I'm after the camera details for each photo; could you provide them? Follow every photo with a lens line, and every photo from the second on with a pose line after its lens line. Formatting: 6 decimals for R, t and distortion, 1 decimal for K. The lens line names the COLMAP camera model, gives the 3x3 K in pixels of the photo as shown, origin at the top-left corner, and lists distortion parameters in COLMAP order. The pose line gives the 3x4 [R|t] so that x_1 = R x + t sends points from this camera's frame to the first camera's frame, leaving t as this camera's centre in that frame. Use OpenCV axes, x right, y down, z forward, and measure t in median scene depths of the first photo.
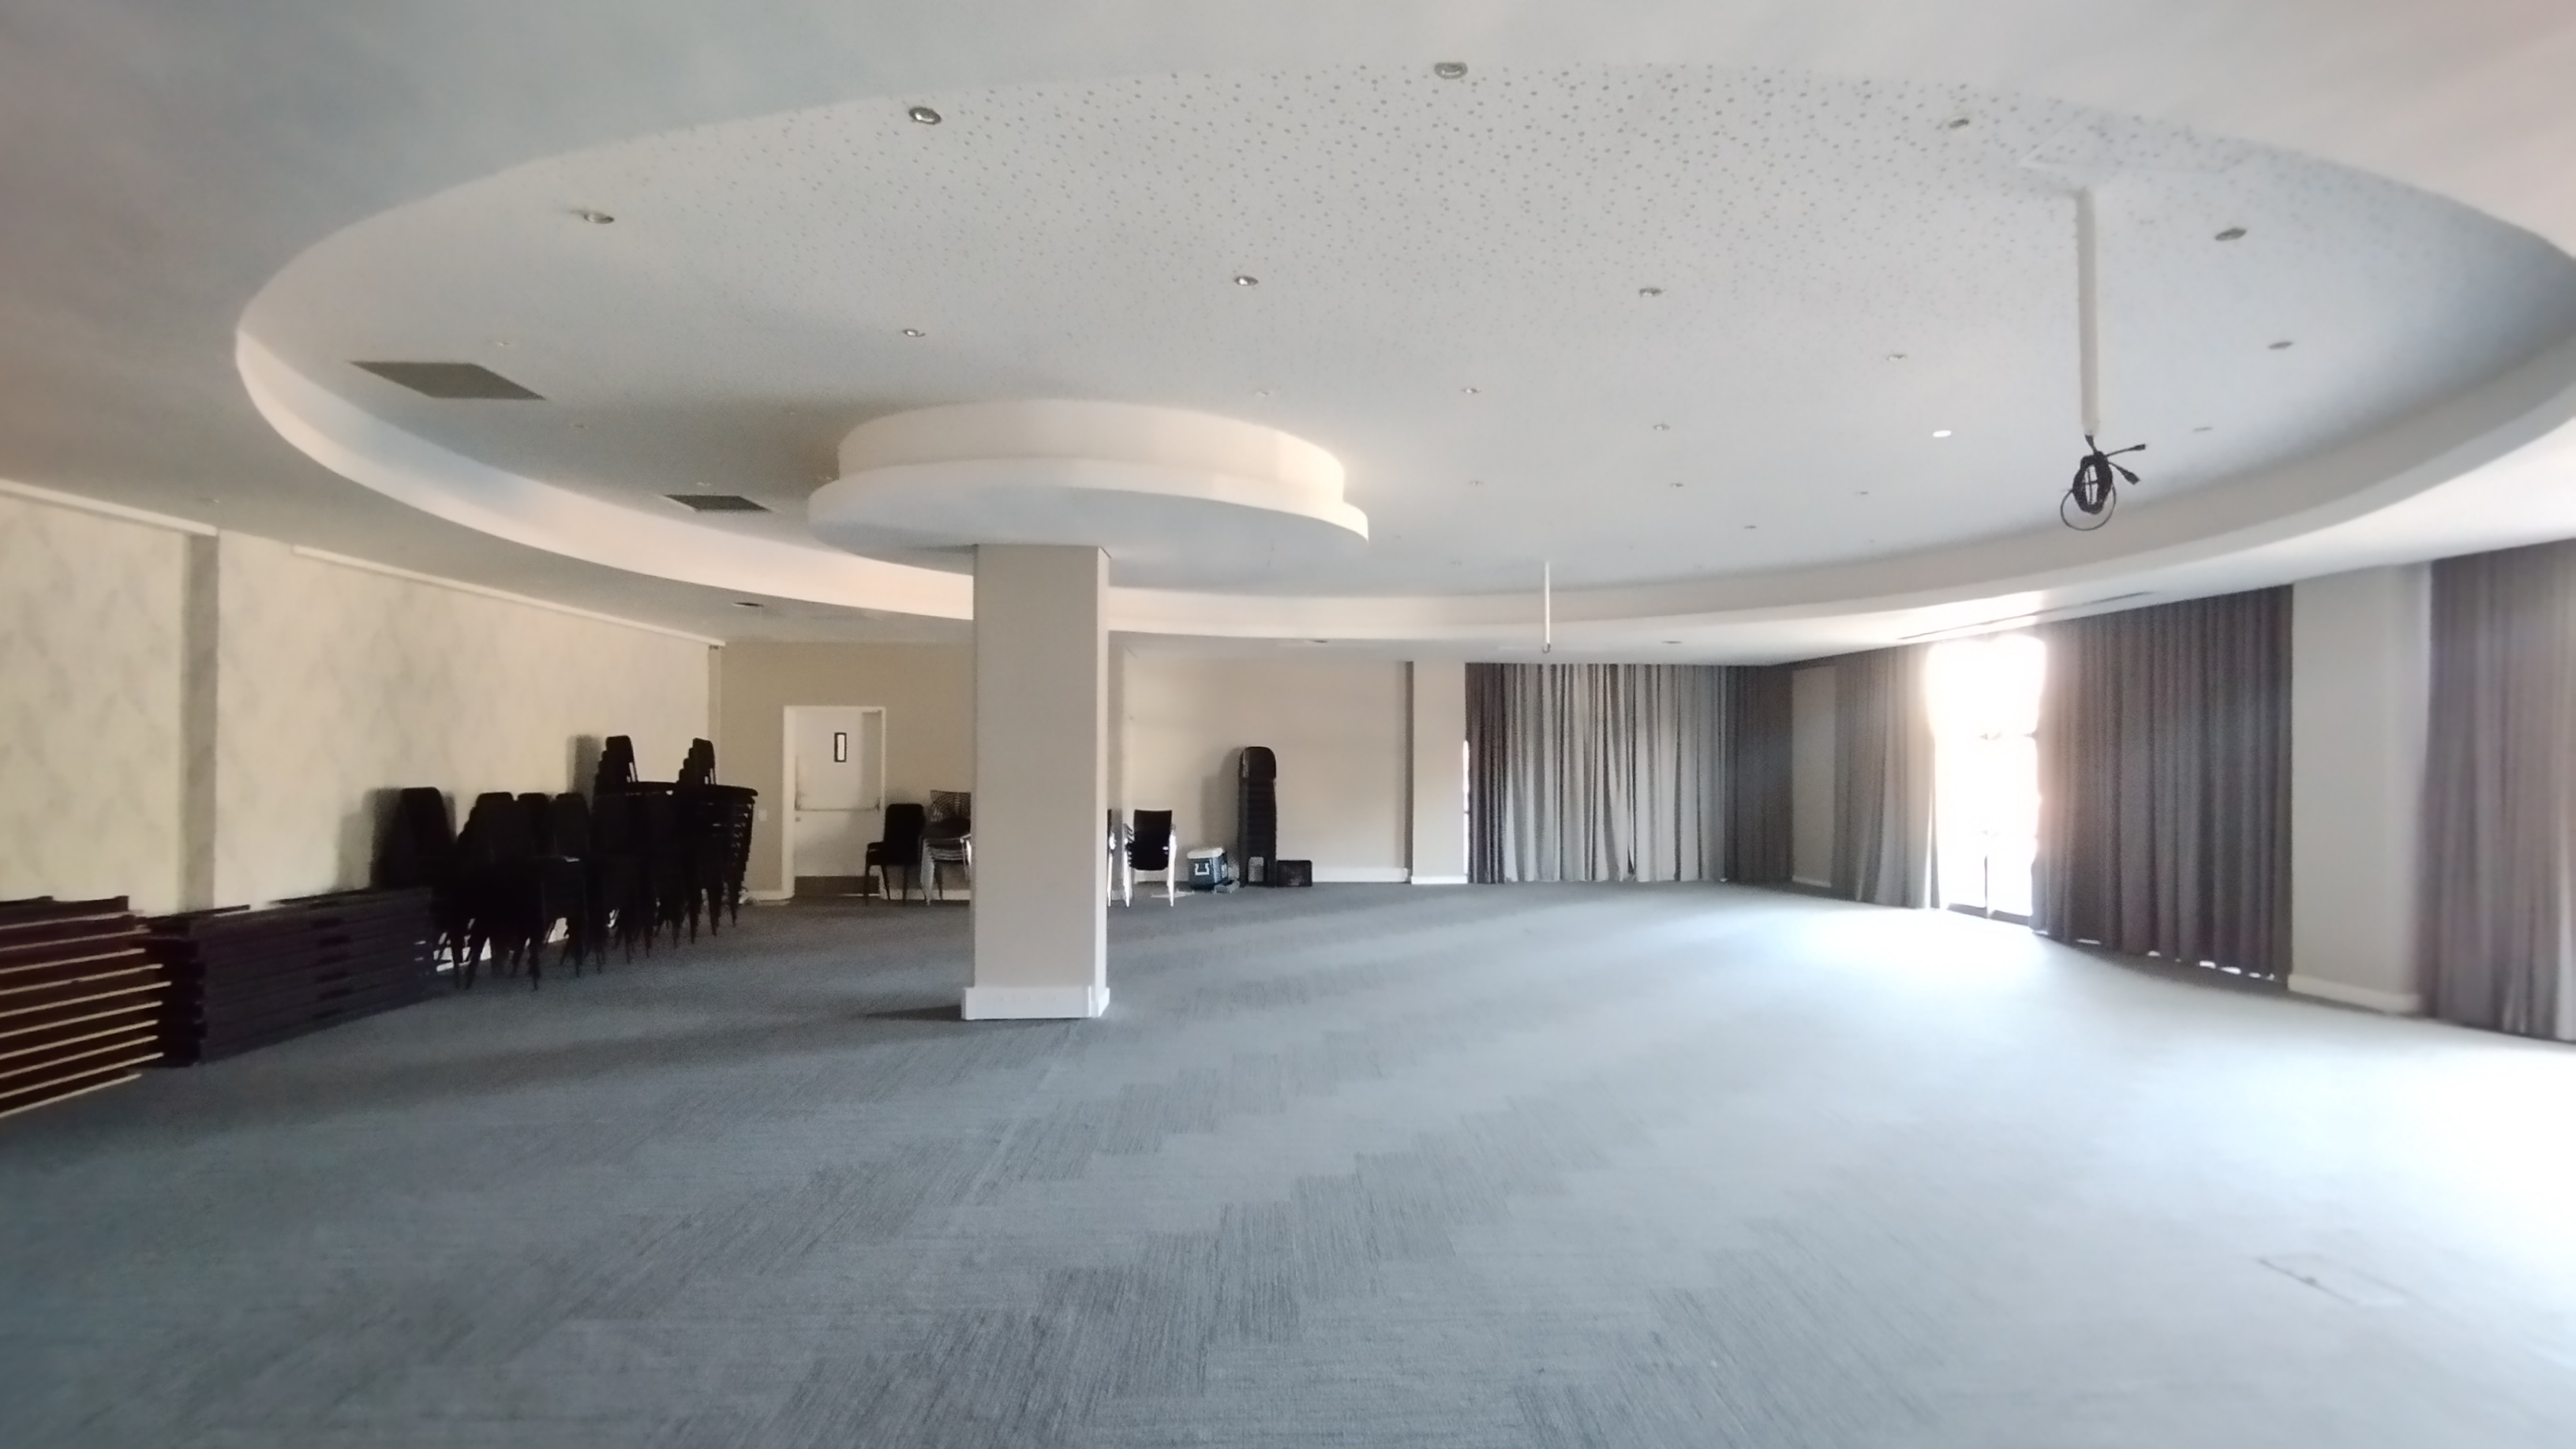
lens RADIAL K [[1202.5, 0, 1333.5], [0, 1202.5, 746.2], [0, 0, 1]] dist [0.006502, 0.001689]
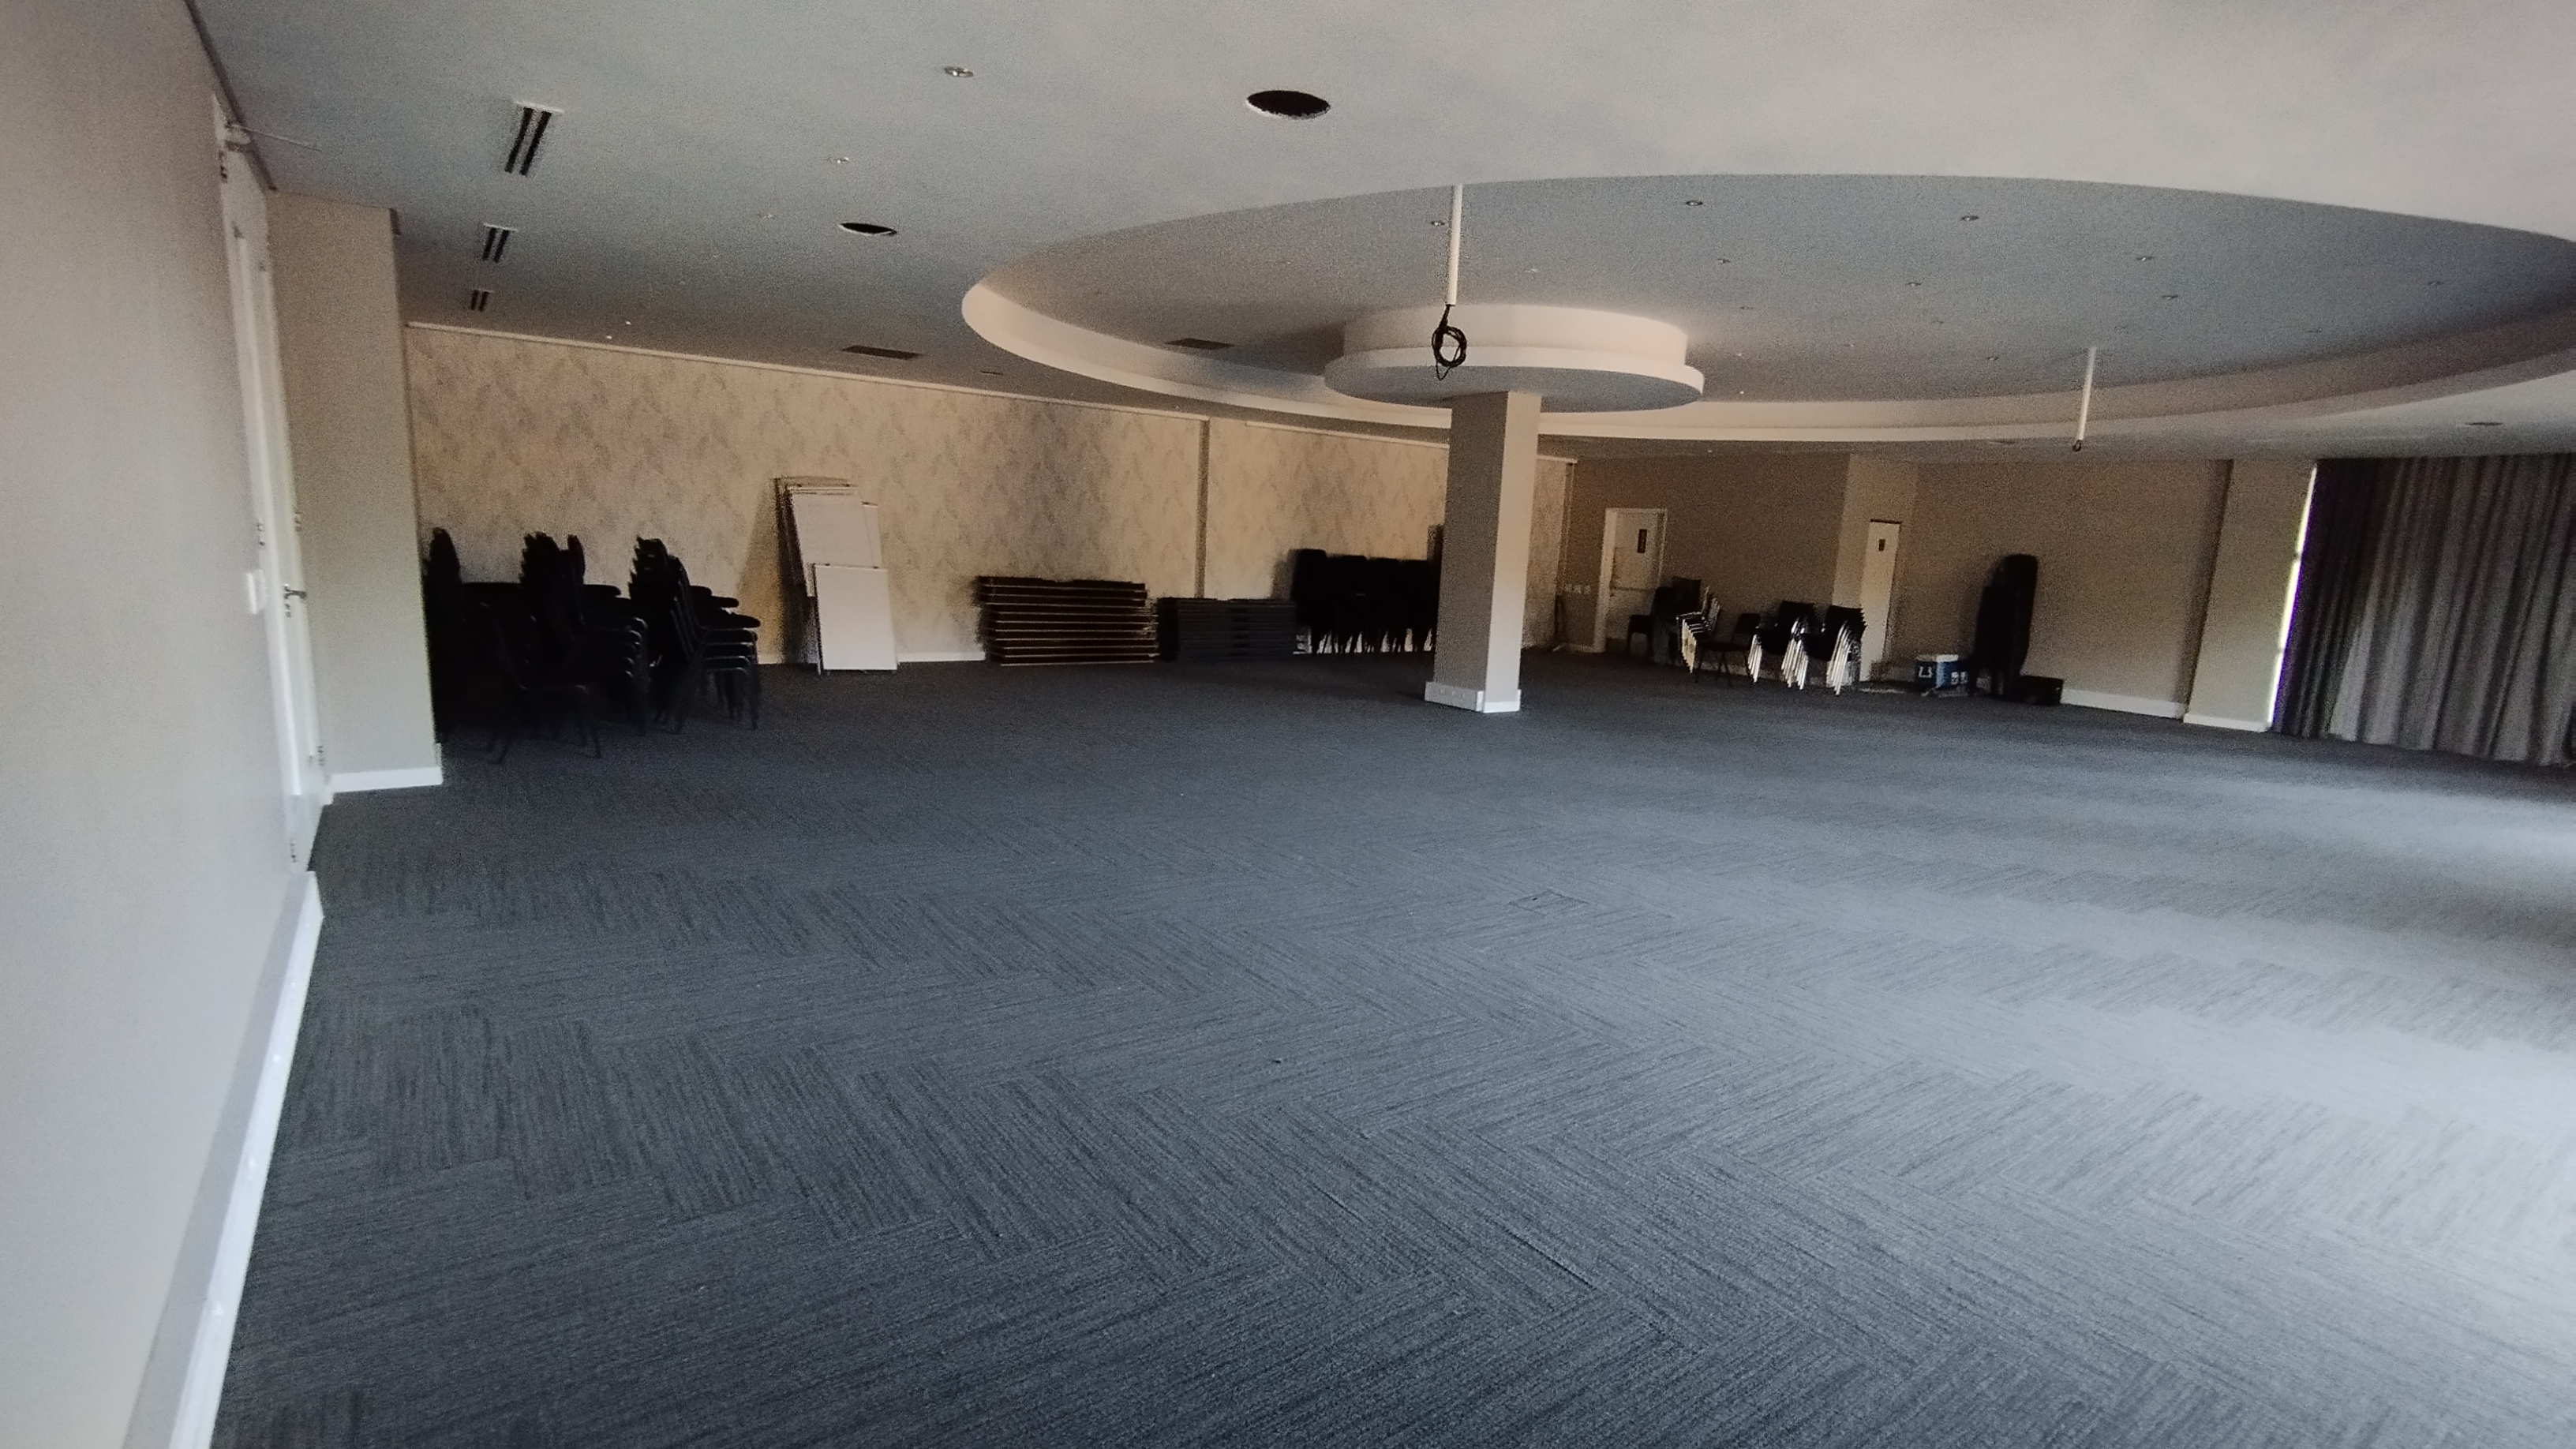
lens RADIAL K [[1202.5, 0, 1343.1], [0, 1202.5, 757.4], [0, 0, 1]] dist [0.006502, 0.001689]
pose [[0.549751, 0.175435, -0.816699, 0.635807], [-0.040545, 0.982149, 0.183683, 0.004958], [0.834344, -0.067867, 0.547050, 0.004533]]
